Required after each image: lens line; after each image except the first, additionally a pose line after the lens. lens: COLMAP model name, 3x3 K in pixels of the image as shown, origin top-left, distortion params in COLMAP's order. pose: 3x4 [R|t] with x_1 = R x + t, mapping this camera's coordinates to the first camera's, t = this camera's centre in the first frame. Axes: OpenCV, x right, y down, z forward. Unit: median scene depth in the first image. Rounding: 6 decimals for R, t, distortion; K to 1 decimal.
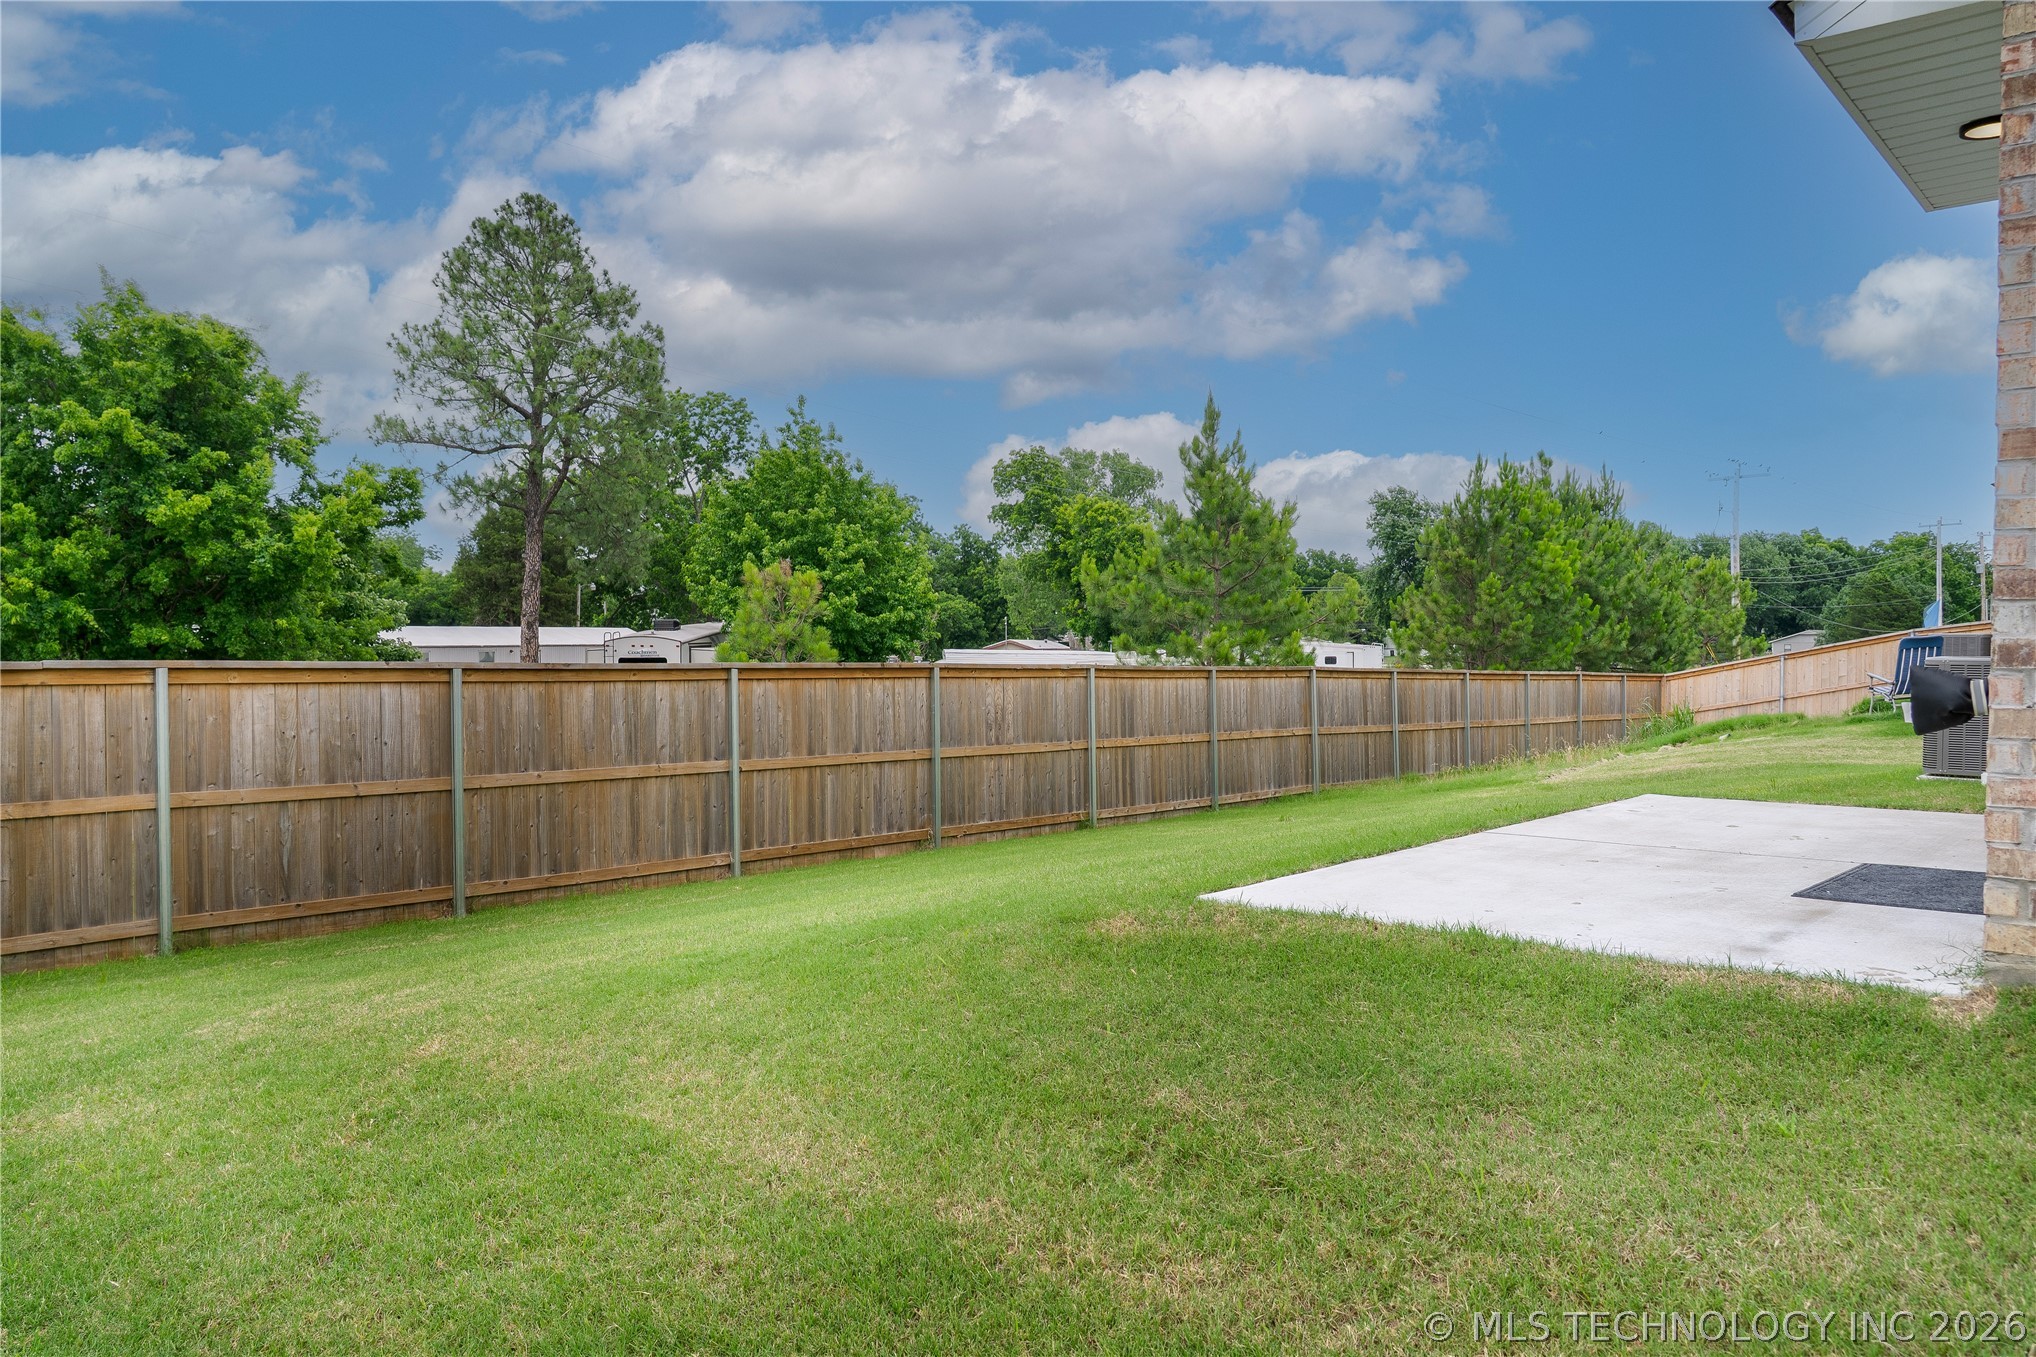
lens RADIAL K [[1391.6, 0, 1018.0], [0, 1391.6, 678.5], [0, 0, 1]] dist [-0.031337, -0.000887]
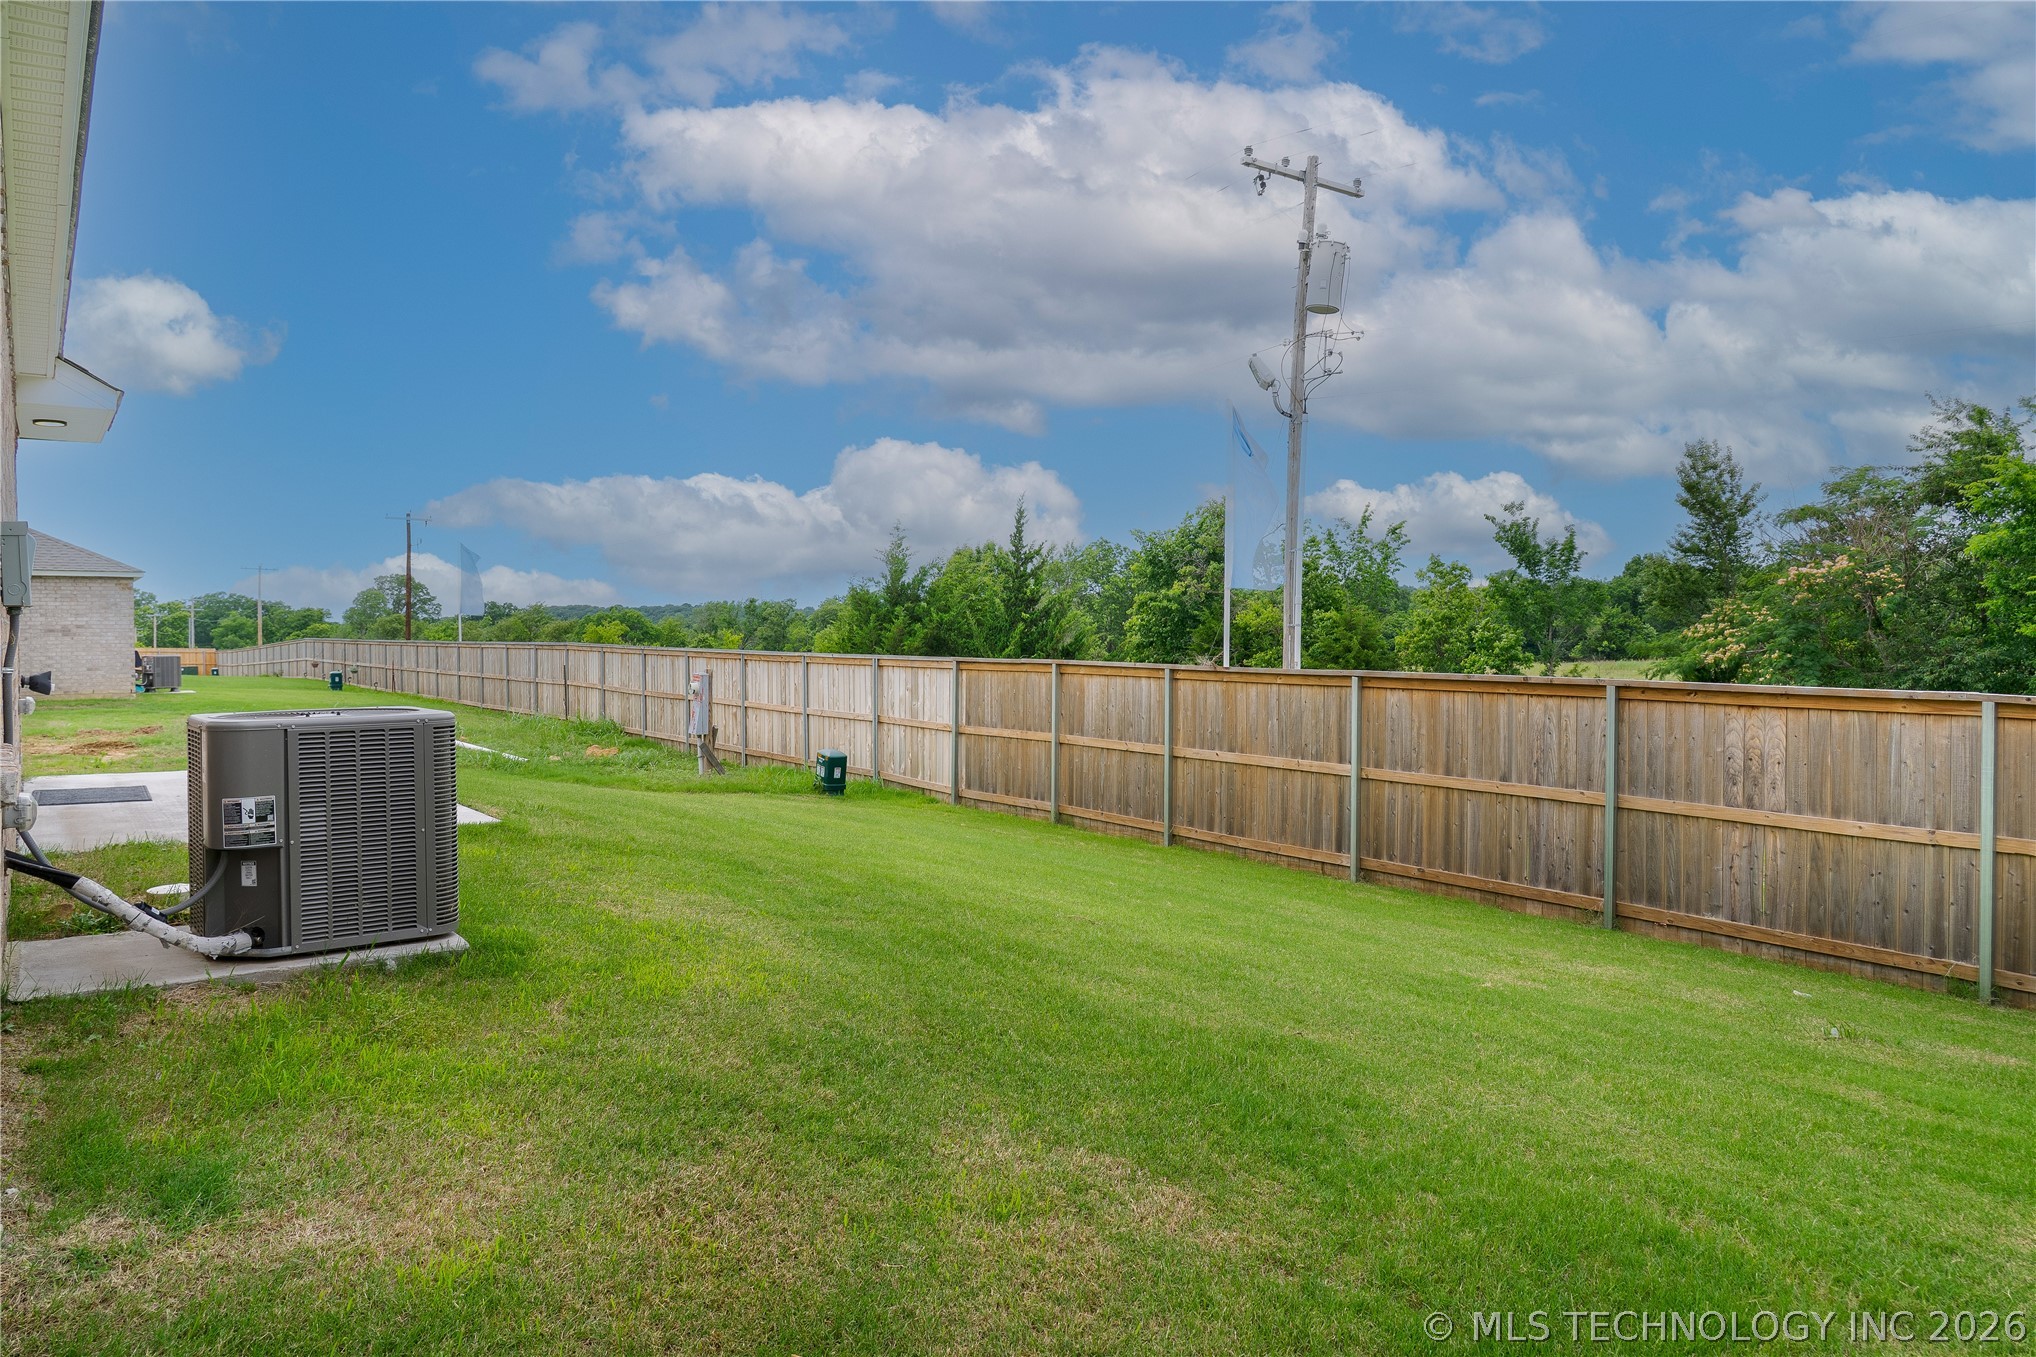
lens RADIAL K [[1431.2, 0, 1018.0], [0, 1431.2, 678.5], [0, 0, 1]] dist [0.061252, -0.000260]
pose [[-0.192555, 0.003445, -0.981280, 0.835844], [-0.049607, 0.998681, 0.013240, -0.006790], [0.980032, 0.051228, -0.192130, 0.905250]]
